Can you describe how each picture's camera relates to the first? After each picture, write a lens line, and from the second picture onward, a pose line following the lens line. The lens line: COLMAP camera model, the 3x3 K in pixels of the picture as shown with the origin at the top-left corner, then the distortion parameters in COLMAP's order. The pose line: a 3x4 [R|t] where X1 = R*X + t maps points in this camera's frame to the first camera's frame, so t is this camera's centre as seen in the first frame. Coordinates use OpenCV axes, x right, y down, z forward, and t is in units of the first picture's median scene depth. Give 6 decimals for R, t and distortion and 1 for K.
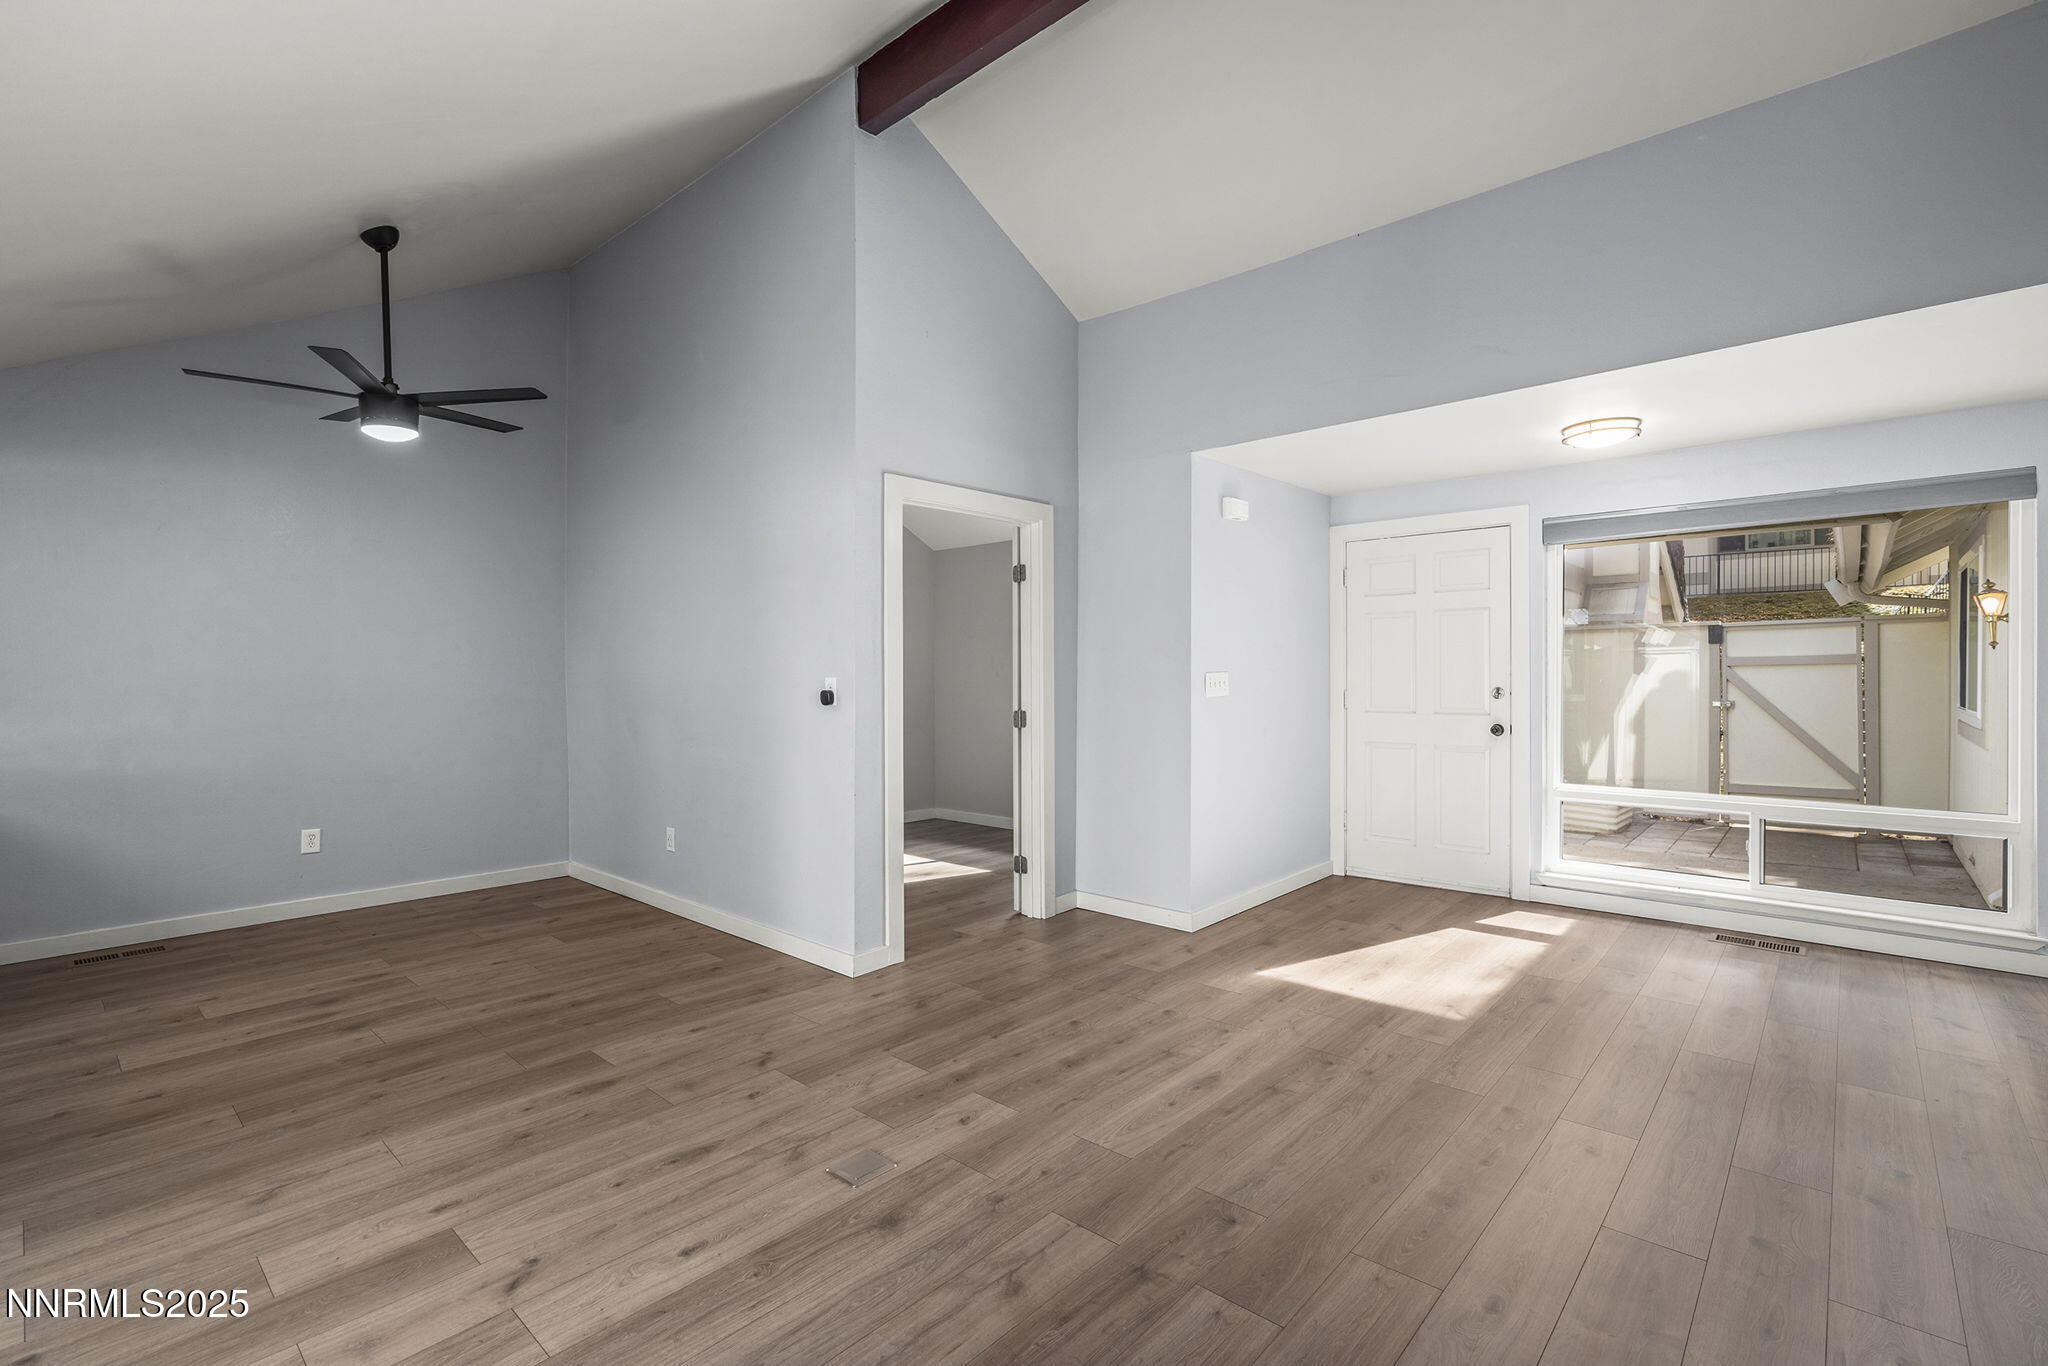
lens RADIAL K [[914.7, 0, 1024.0], [0, 914.7, 683.0], [0, 0, 1]] dist [-0.017768, 0.000114]
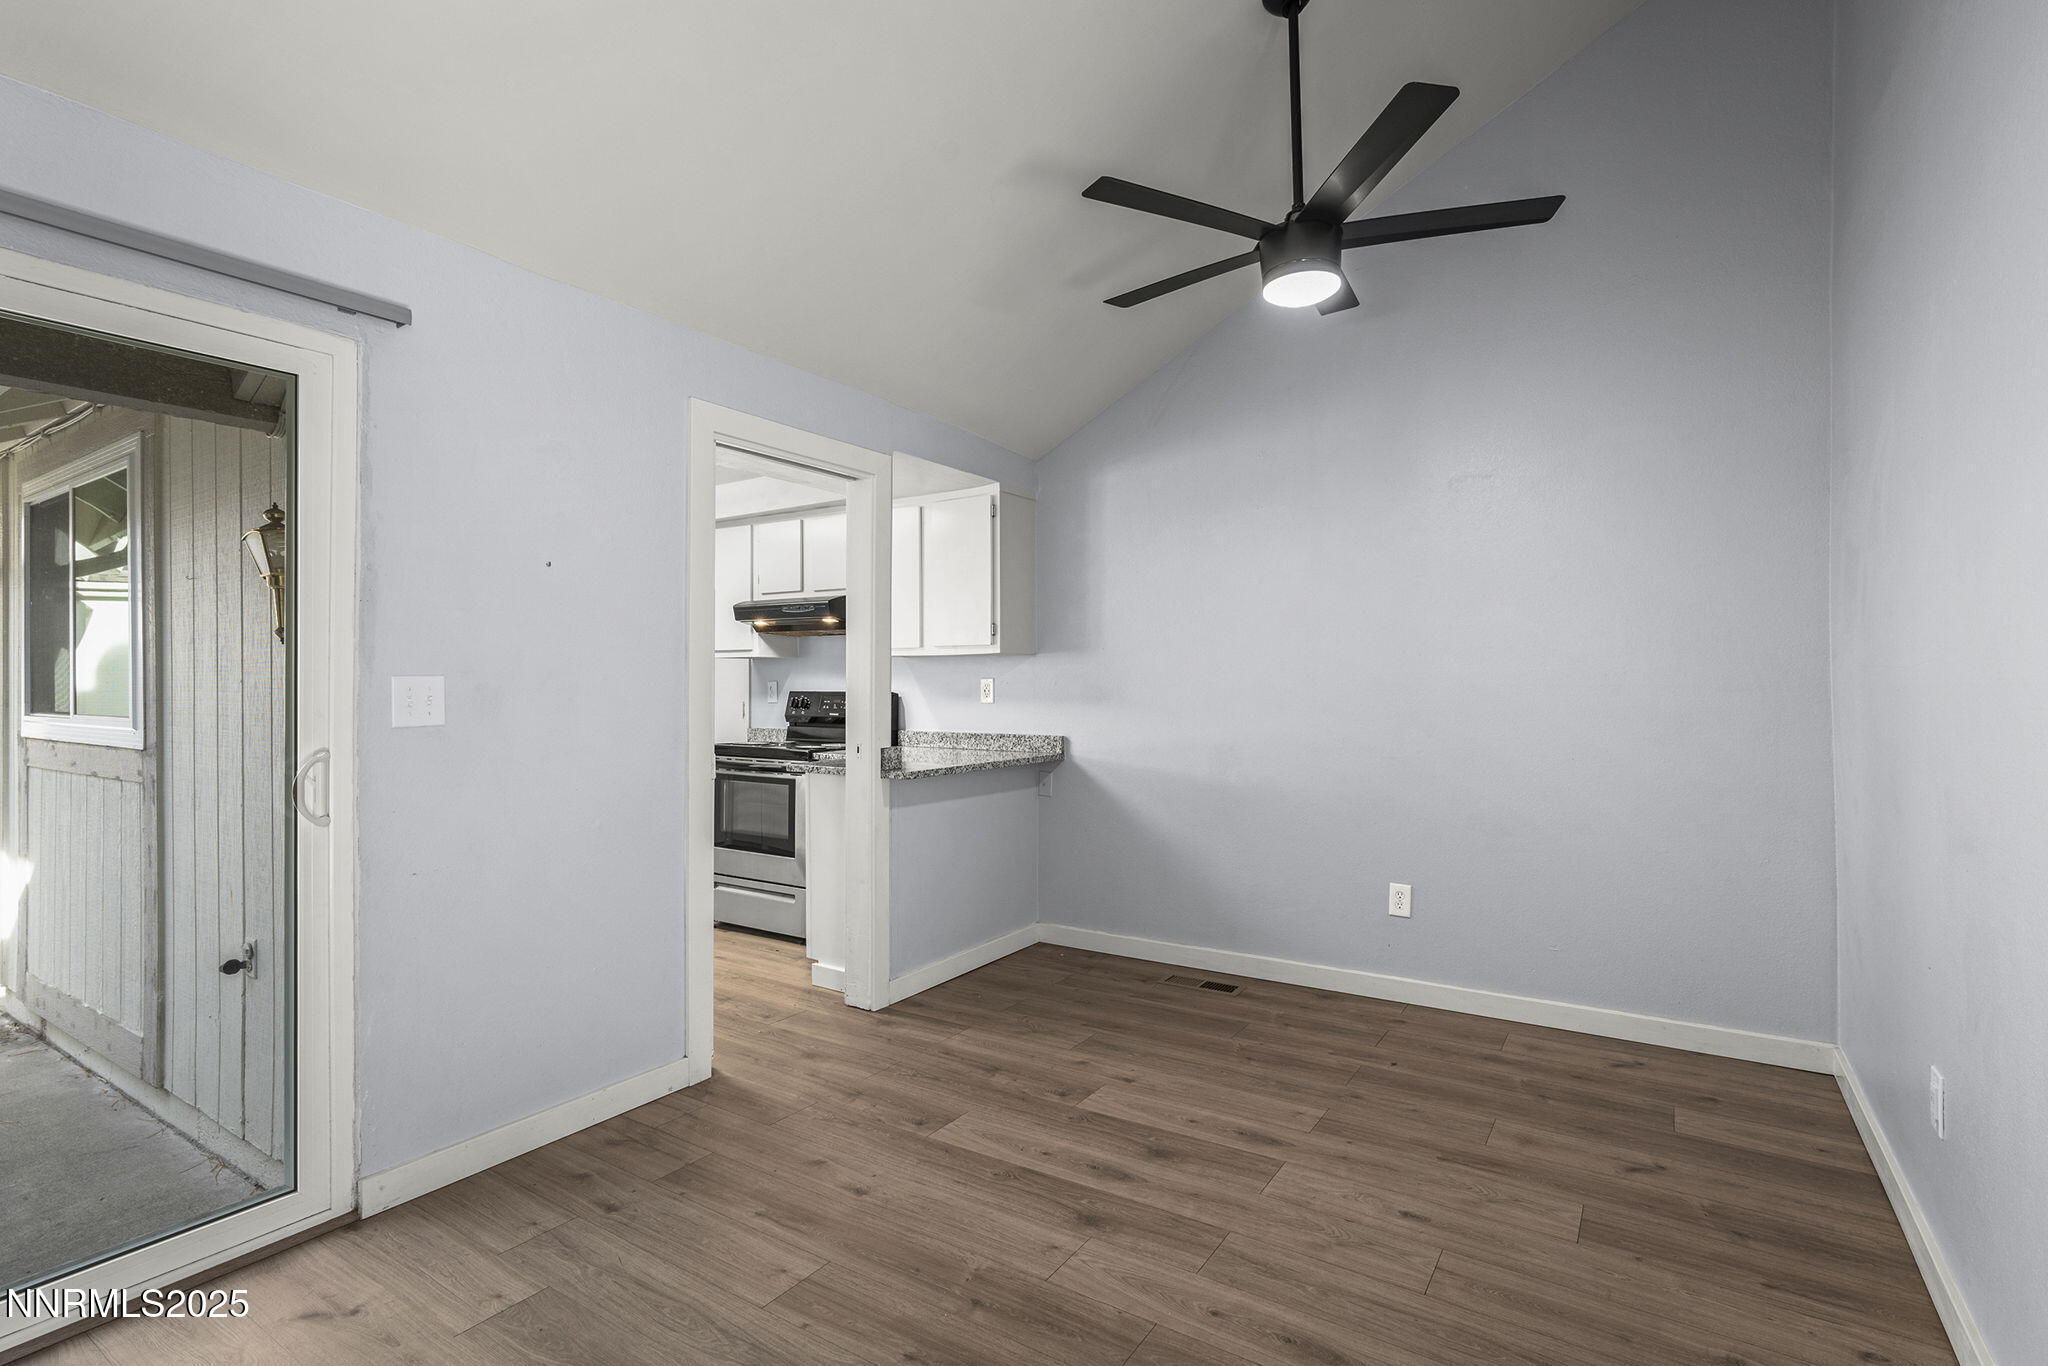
lens RADIAL K [[993.9, 0, 1024.0], [0, 993.9, 683.0], [0, 0, 1]] dist [-0.001915, 0.000145]
pose [[0.148480, 0.005129, -0.988902, -0.042894], [-0.007910, 0.999961, 0.003999, -0.004406], [0.988884, 0.007229, 0.148515, 0.739704]]
